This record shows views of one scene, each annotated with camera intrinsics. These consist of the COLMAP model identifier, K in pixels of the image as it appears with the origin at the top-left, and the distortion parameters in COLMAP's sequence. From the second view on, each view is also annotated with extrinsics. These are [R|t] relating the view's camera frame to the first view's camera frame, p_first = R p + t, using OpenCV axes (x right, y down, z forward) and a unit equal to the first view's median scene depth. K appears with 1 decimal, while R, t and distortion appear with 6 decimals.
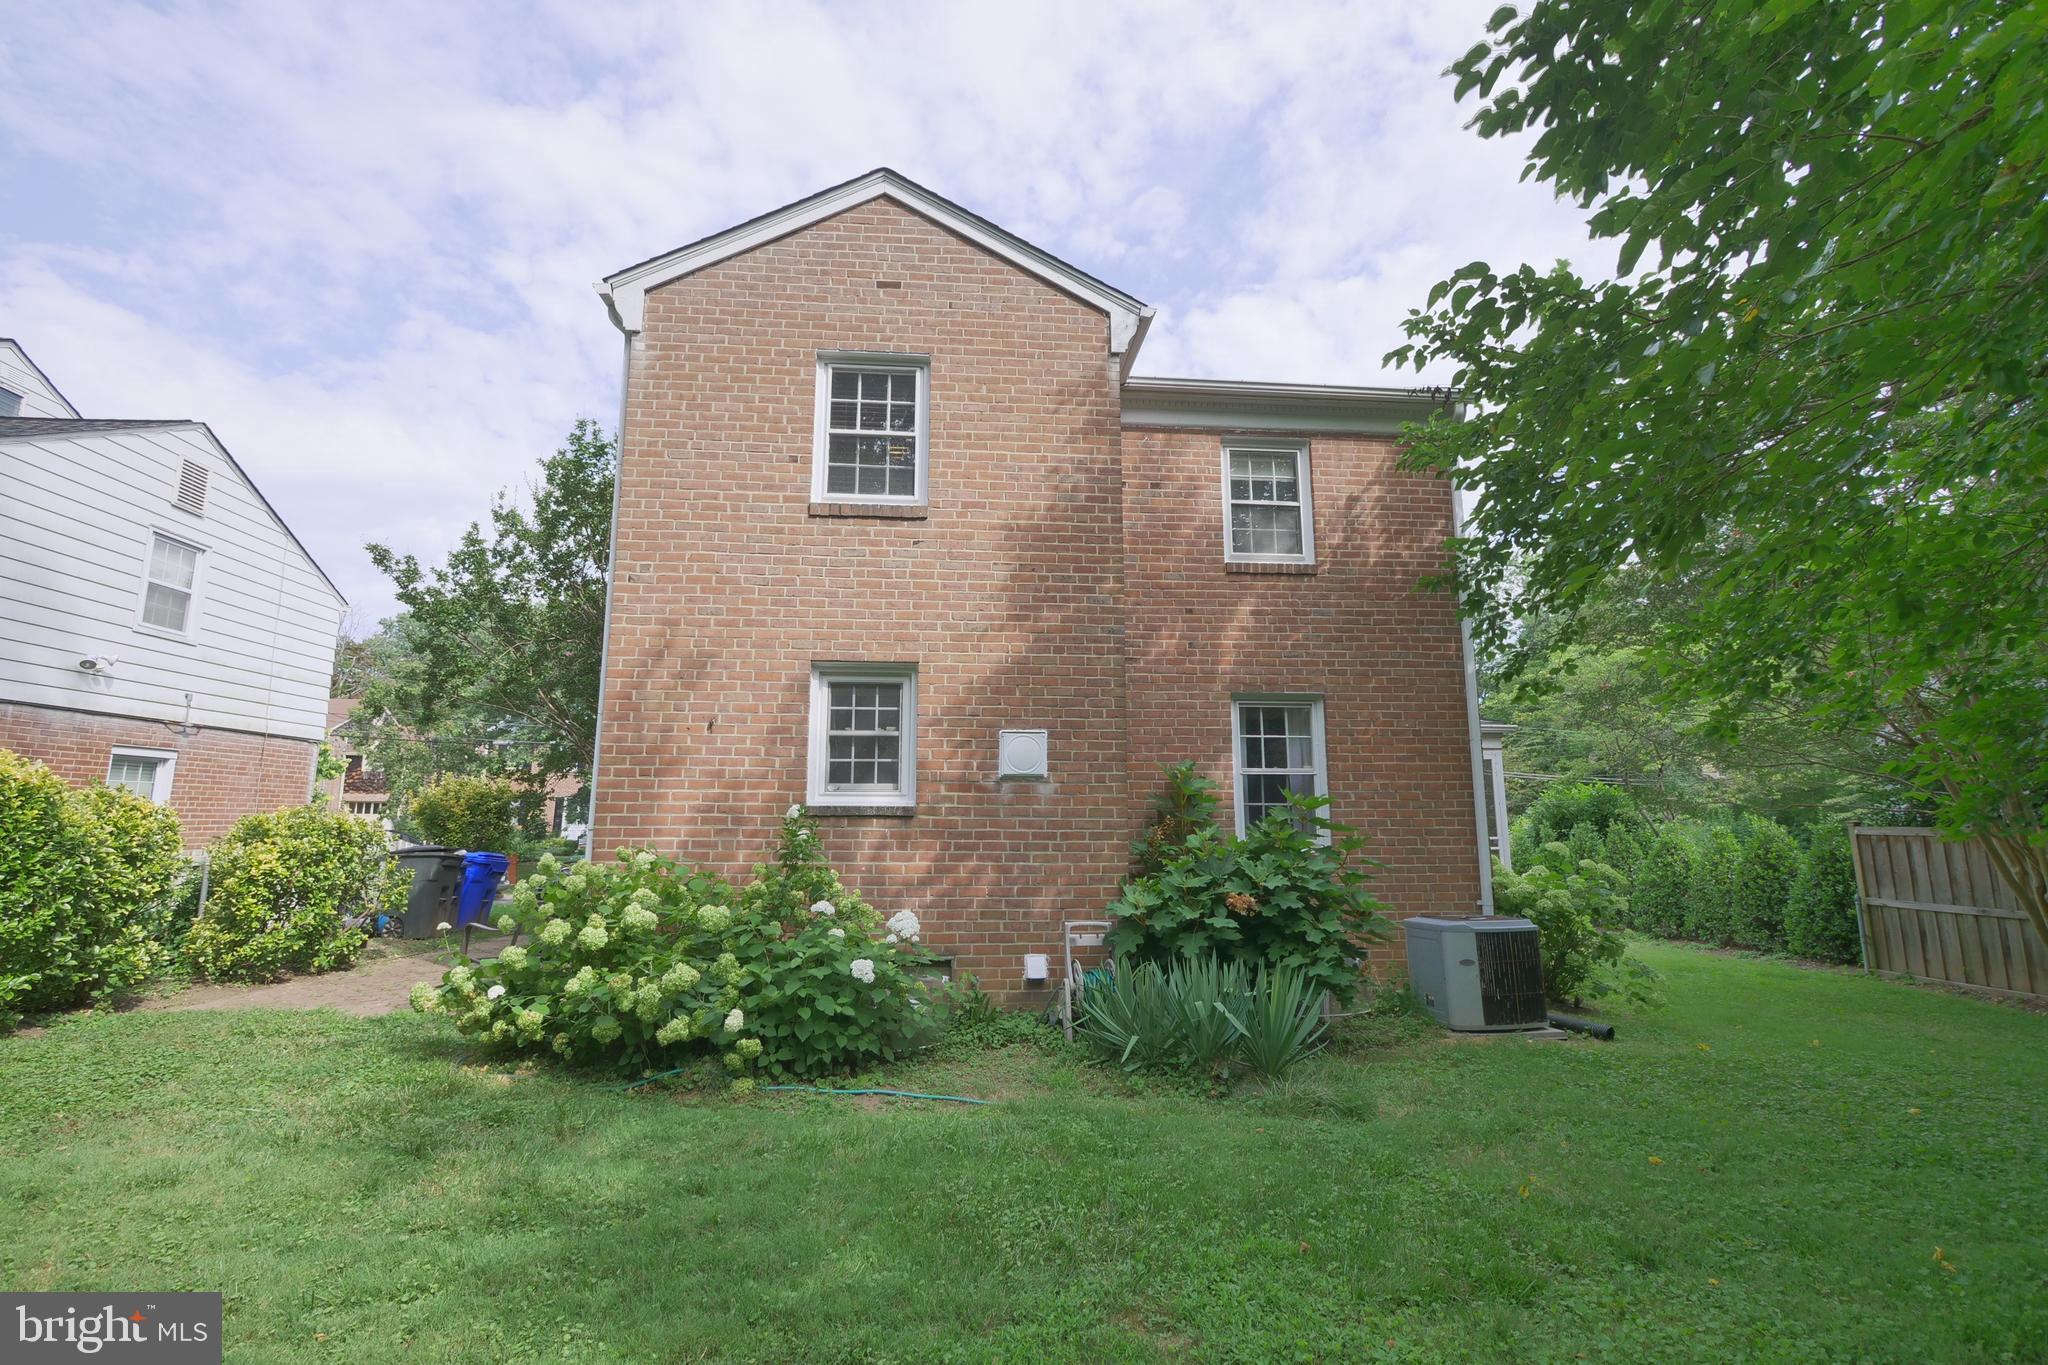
lens RADIAL K [[884.4, 0, 1024.0], [0, 884.4, 682.5], [0, 0, 1]] dist [-0.002432, -0.000315]
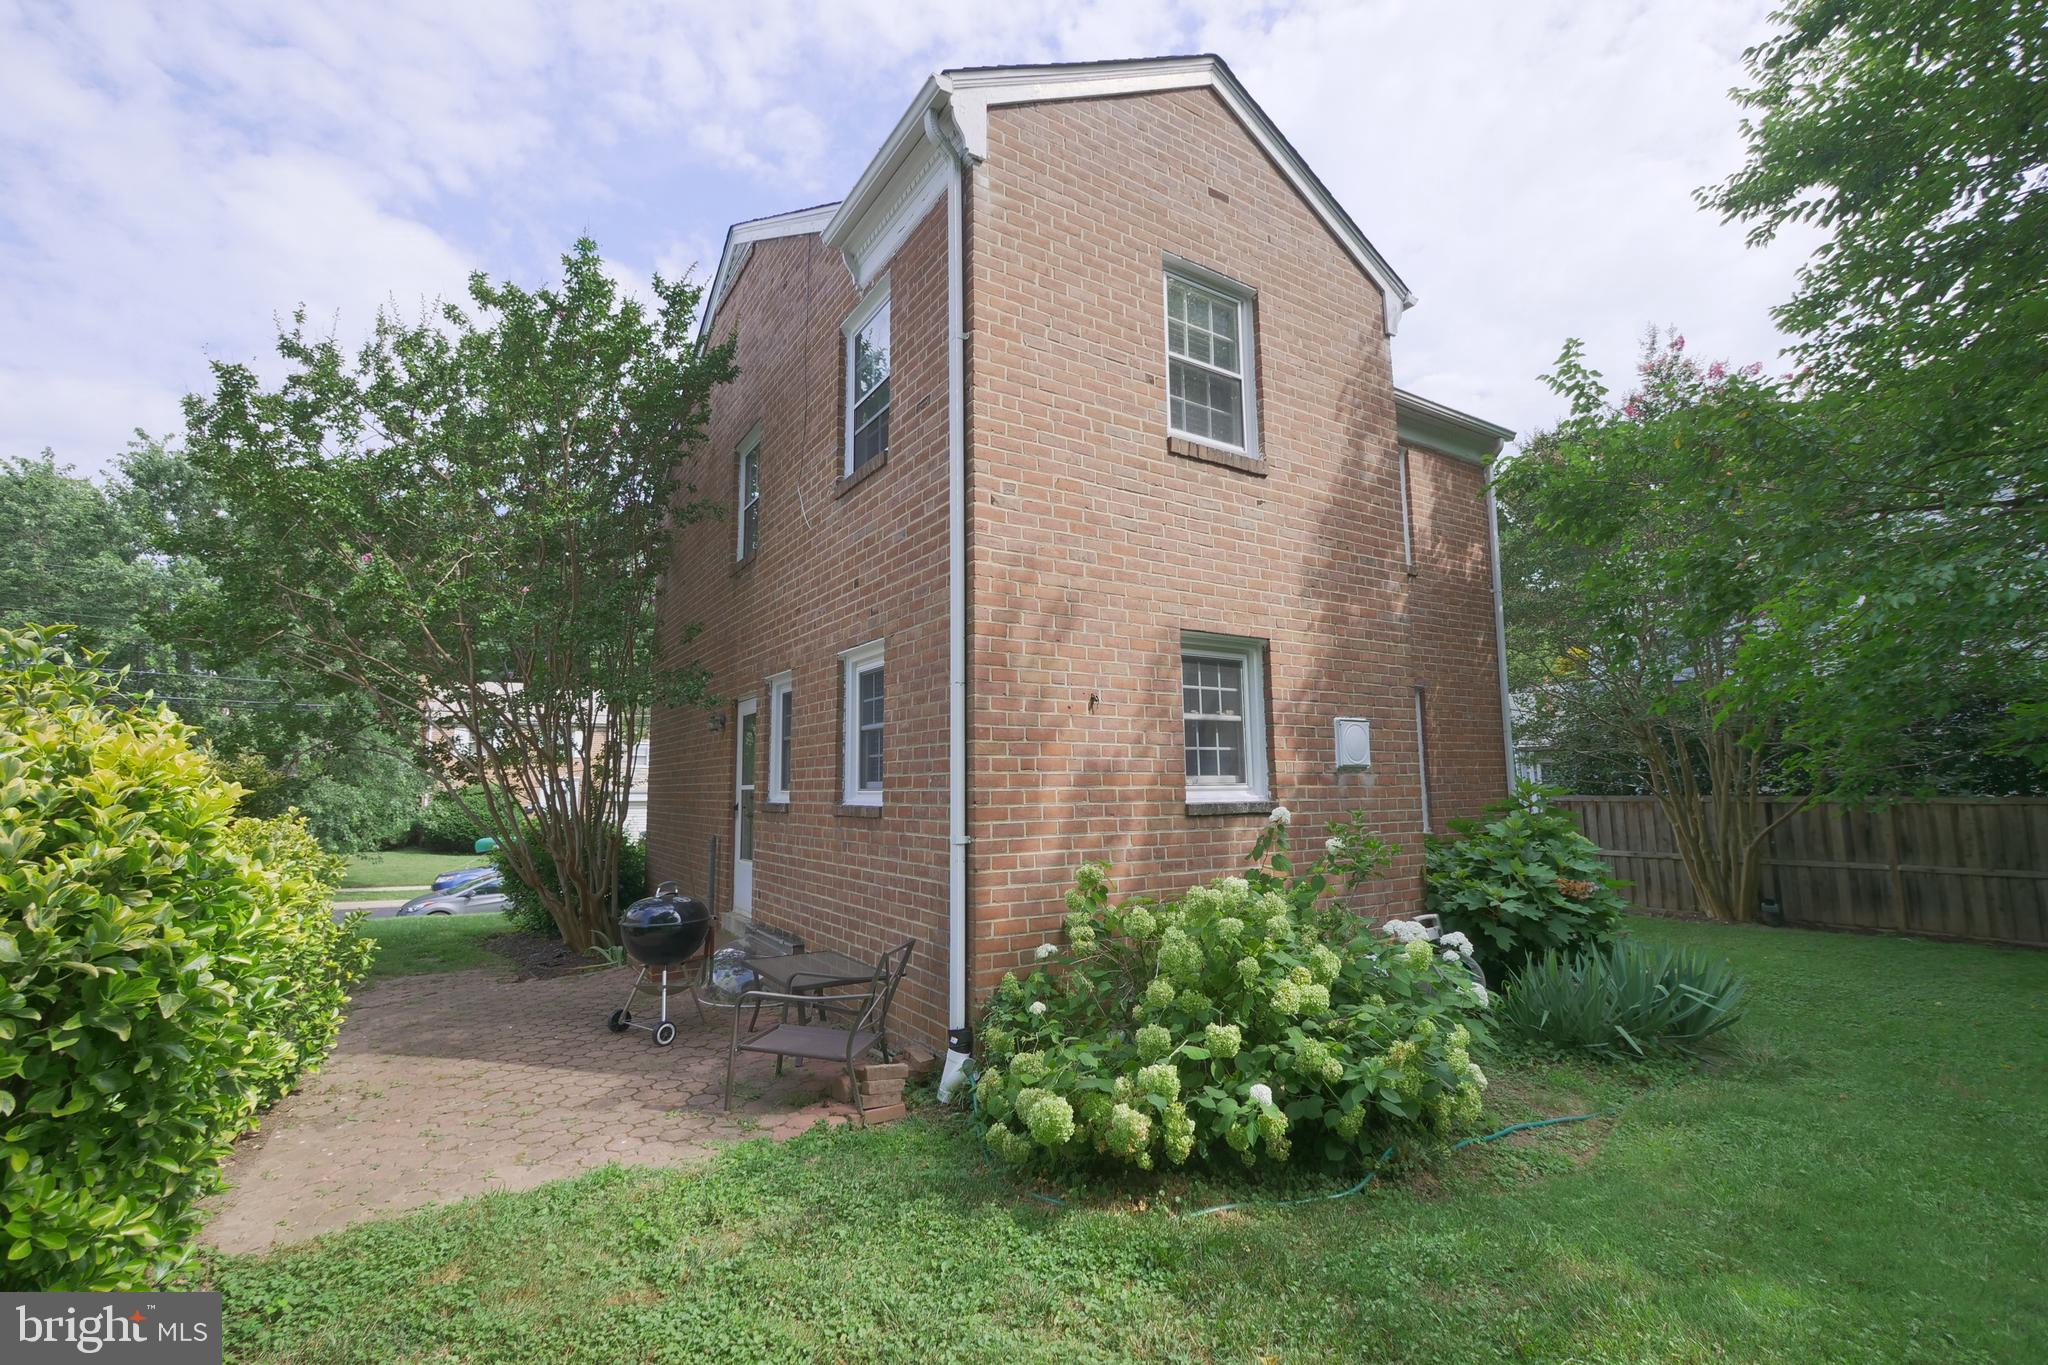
lens RADIAL K [[884.4, 0, 1024.0], [0, 884.4, 682.5], [0, 0, 1]] dist [-0.002432, -0.000315]
pose [[0.885008, 0.041806, 0.463696, -0.734164], [-0.058145, 0.998087, 0.020990, 0.015950], [-0.461931, -0.045538, 0.885746, 0.321255]]
